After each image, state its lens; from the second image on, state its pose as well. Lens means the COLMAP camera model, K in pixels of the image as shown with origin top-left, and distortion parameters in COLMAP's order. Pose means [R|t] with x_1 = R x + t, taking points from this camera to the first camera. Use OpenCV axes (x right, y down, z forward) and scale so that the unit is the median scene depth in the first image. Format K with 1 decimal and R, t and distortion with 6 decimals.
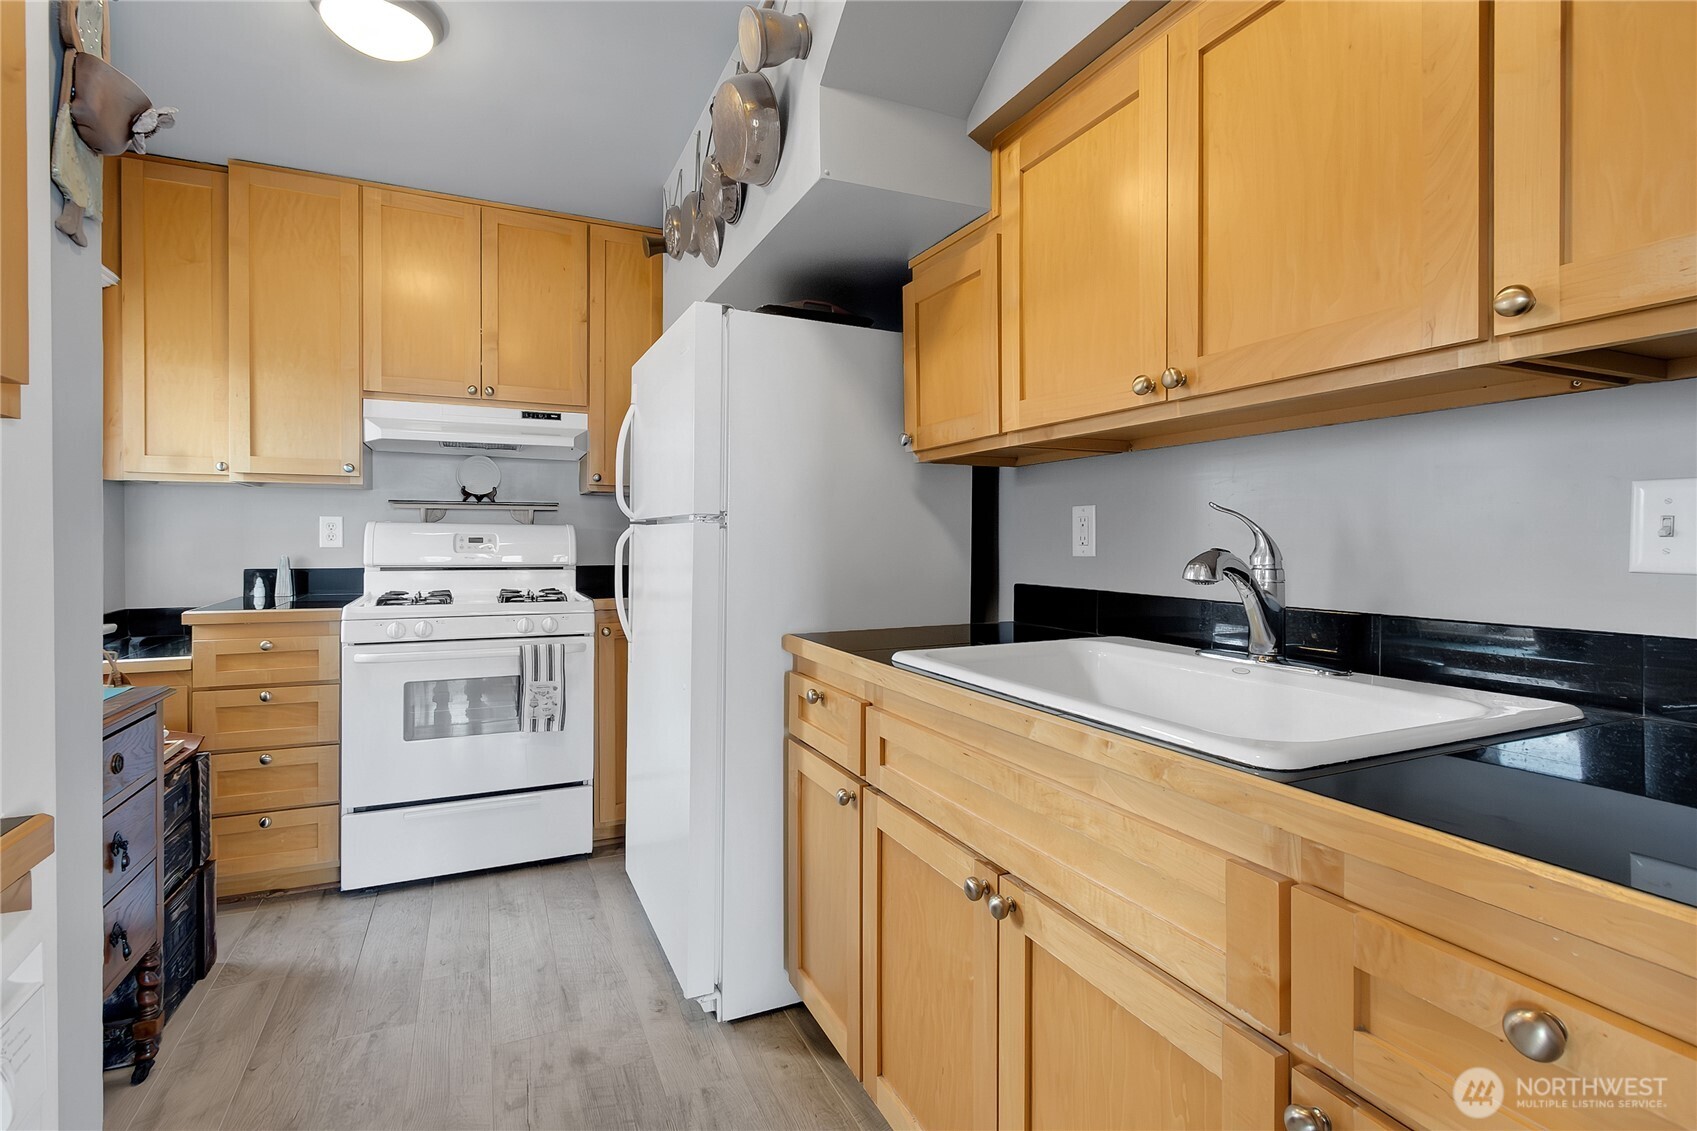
lens RADIAL K [[757.4, 0, 835.1], [0, 757.4, 544.6], [0, 0, 1]] dist [-0.004053, 0.000328]
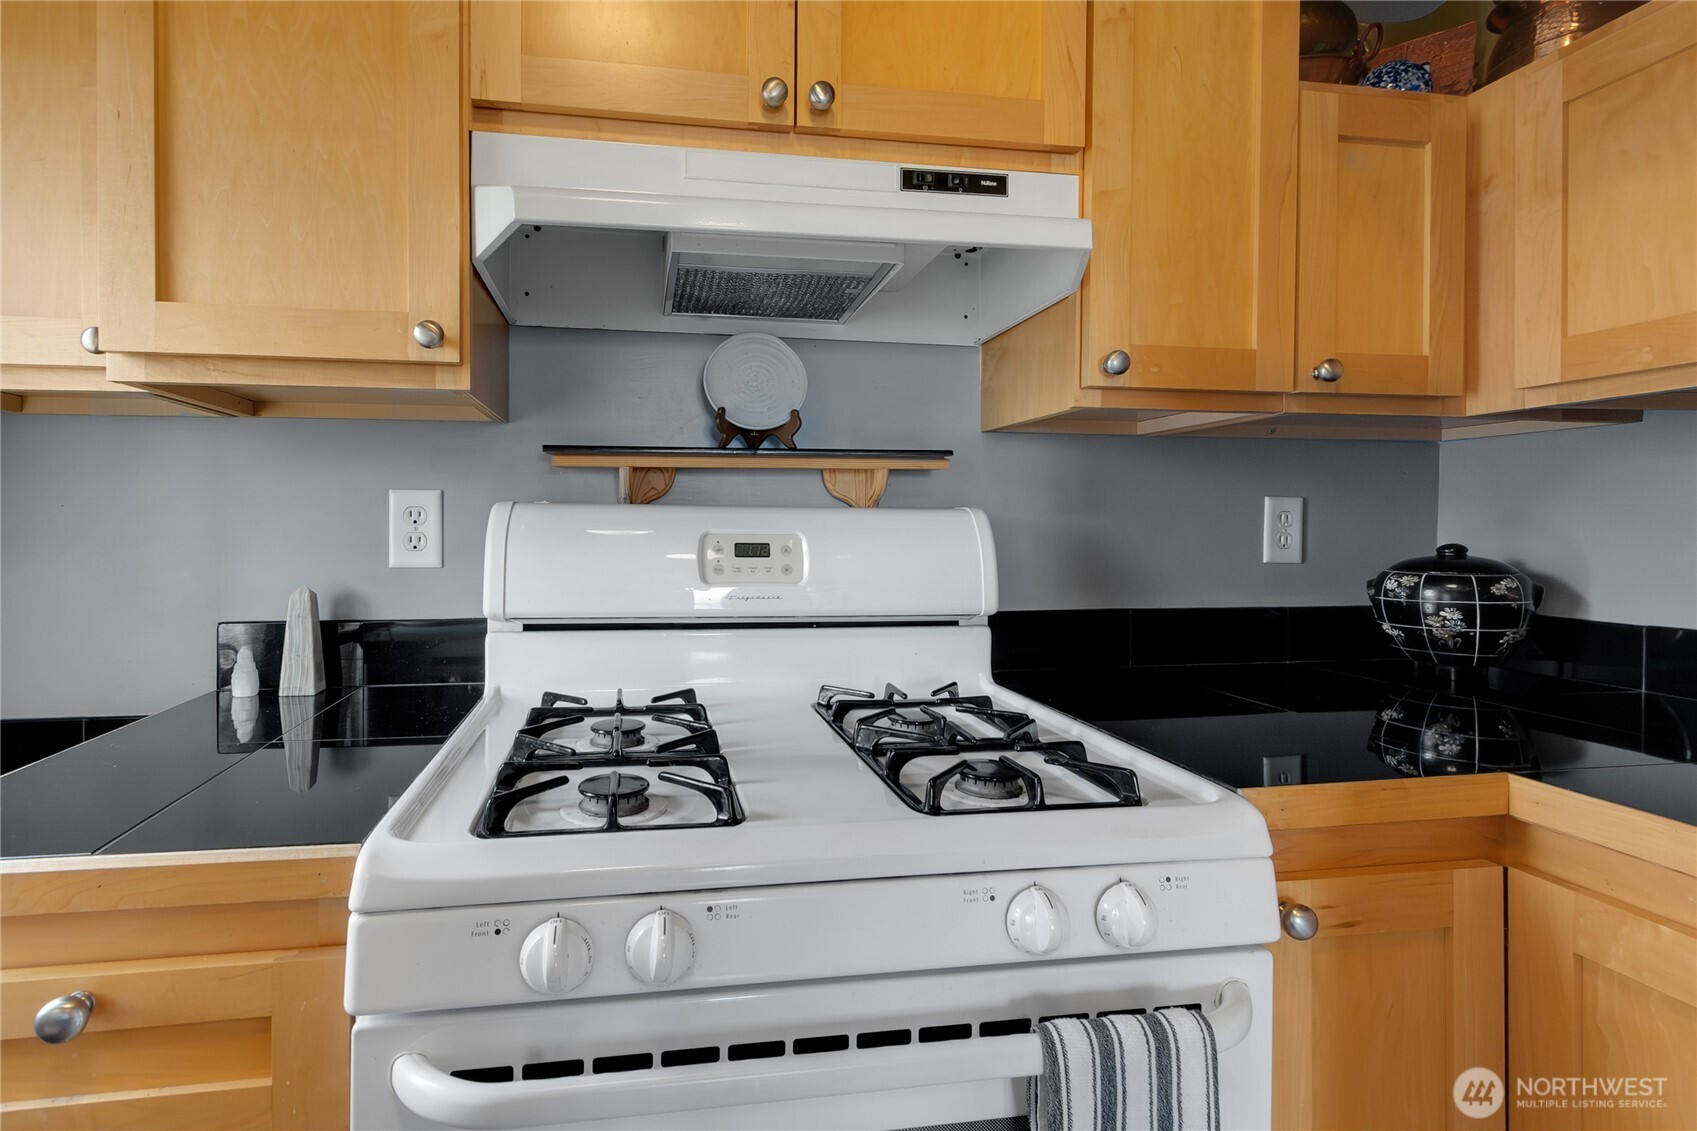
lens RADIAL K [[934.1, 0, 846.6], [0, 934.1, 531.6], [0, 0, 1]] dist [0.002177, 0.000660]
pose [[0.973594, 0.000690, -0.228286, -0.399107], [-0.000917, 0.999999, -0.000891, -0.018079], [0.228285, 0.001077, 0.973594, 0.688694]]
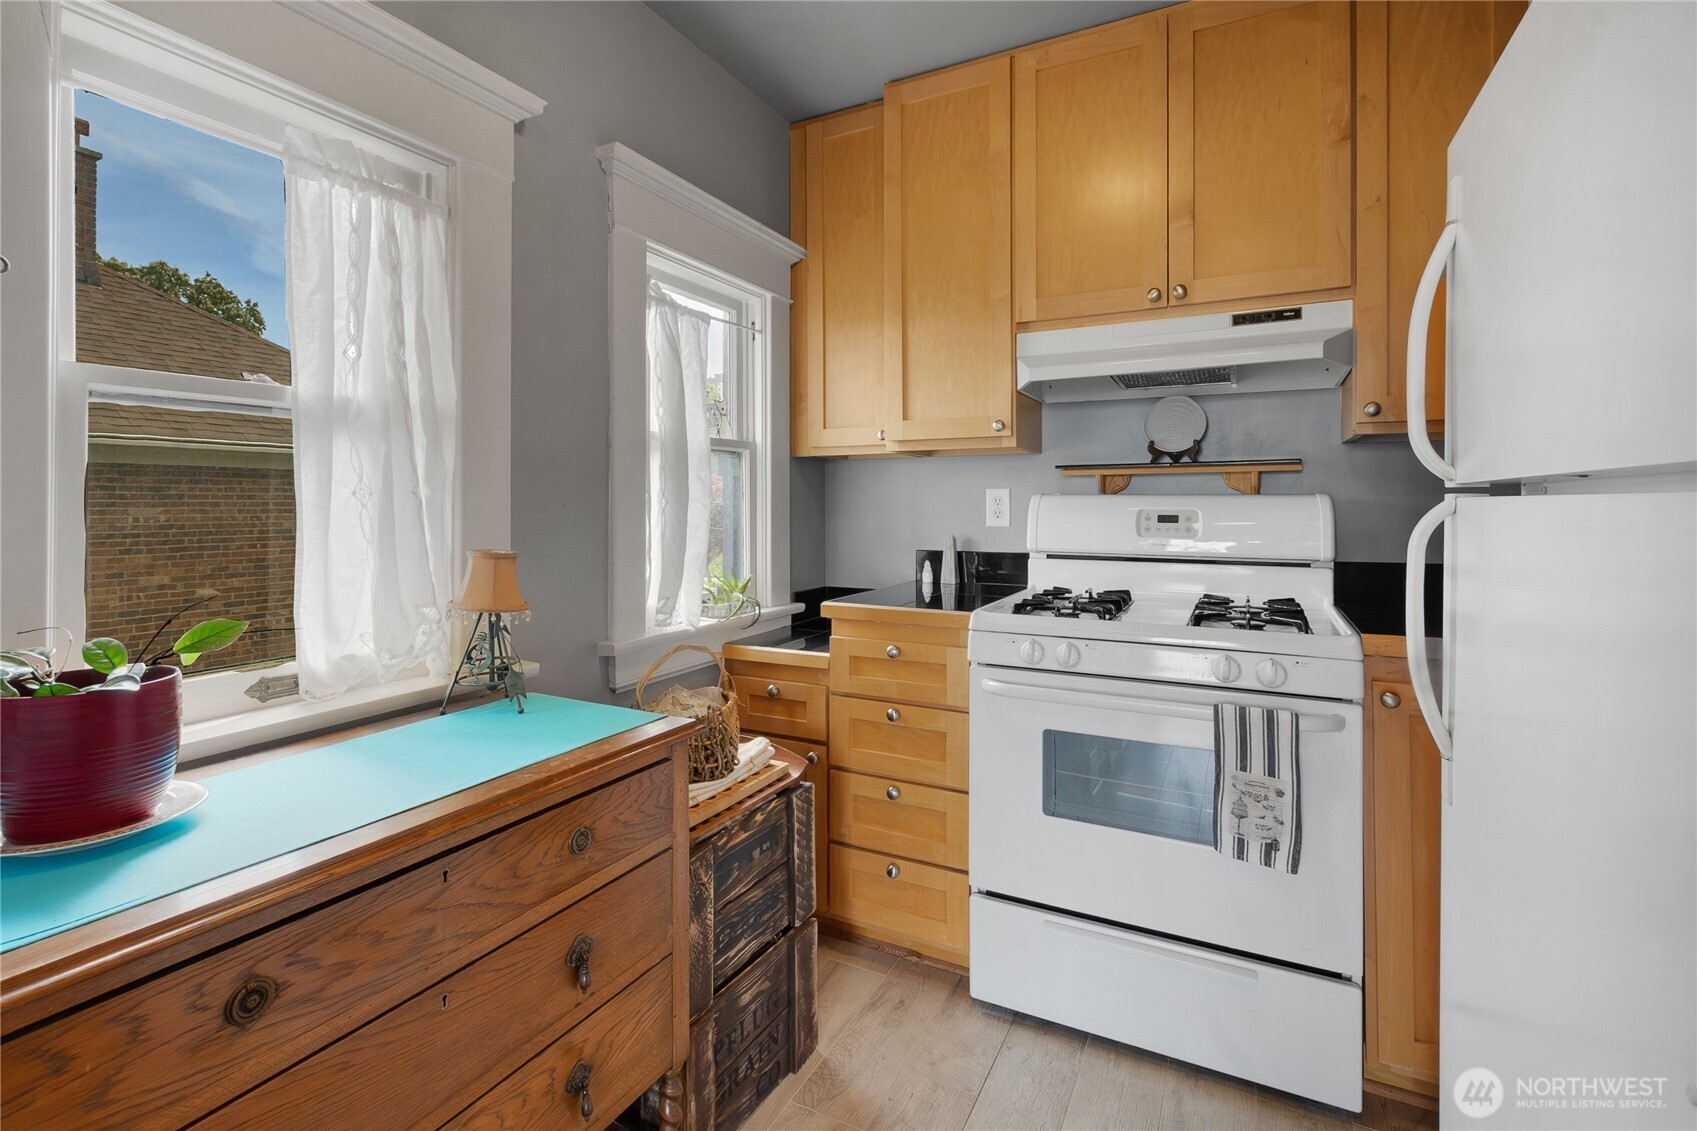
lens RADIAL K [[830.3, 0, 803.9], [0, 830.3, 506.3], [0, 0, 1]] dist [0.005358, 0.000984]
pose [[0.606541, -0.005174, -0.795035, -0.094745], [-0.002544, 0.999961, -0.008449, -0.012293], [0.795048, 0.007147, 0.606504, 0.346808]]
